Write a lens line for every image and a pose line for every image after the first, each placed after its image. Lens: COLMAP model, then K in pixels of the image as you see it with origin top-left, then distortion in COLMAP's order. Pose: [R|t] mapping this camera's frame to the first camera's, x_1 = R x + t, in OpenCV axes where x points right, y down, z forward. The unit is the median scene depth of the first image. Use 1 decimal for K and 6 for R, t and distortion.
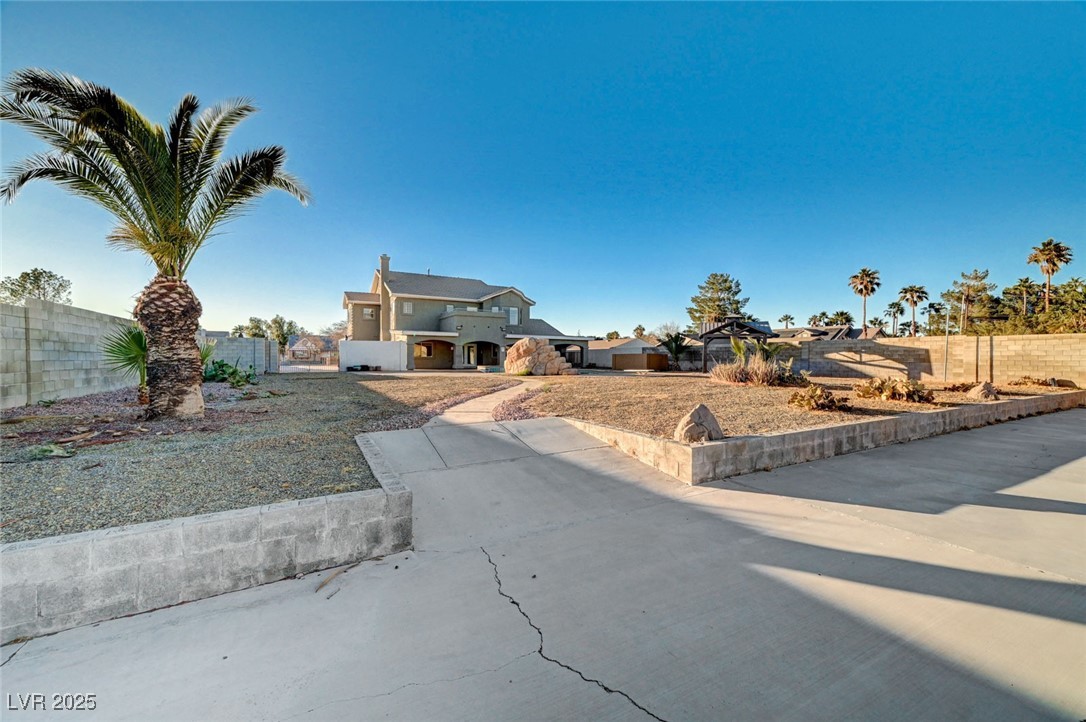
lens RADIAL K [[440.2, 0, 543.0], [0, 440.2, 361.0], [0, 0, 1]] dist [-0.000836, -0.000037]
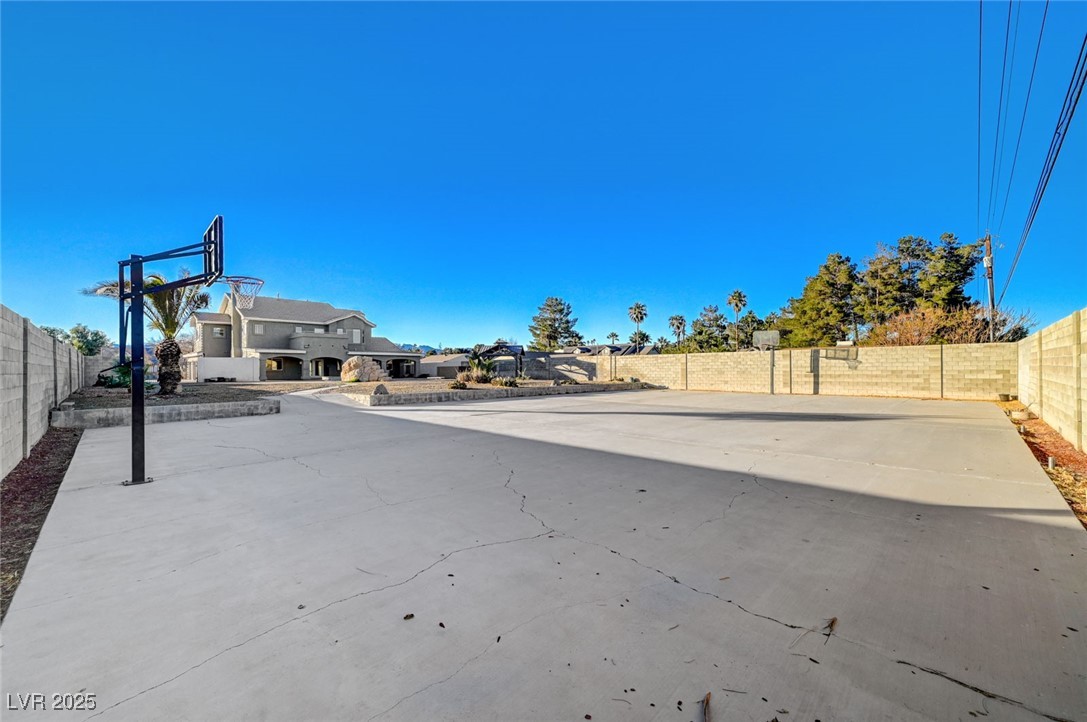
lens RADIAL K [[440.6, 0, 543.5], [0, 440.6, 361.0], [0, 0, 1]] dist [-0.000836, -0.000037]
pose [[0.957686, -0.003660, 0.287791, 0.088520], [0.011278, 0.999628, -0.024819, 0.004012], [-0.287593, 0.027015, 0.957372, -0.367799]]
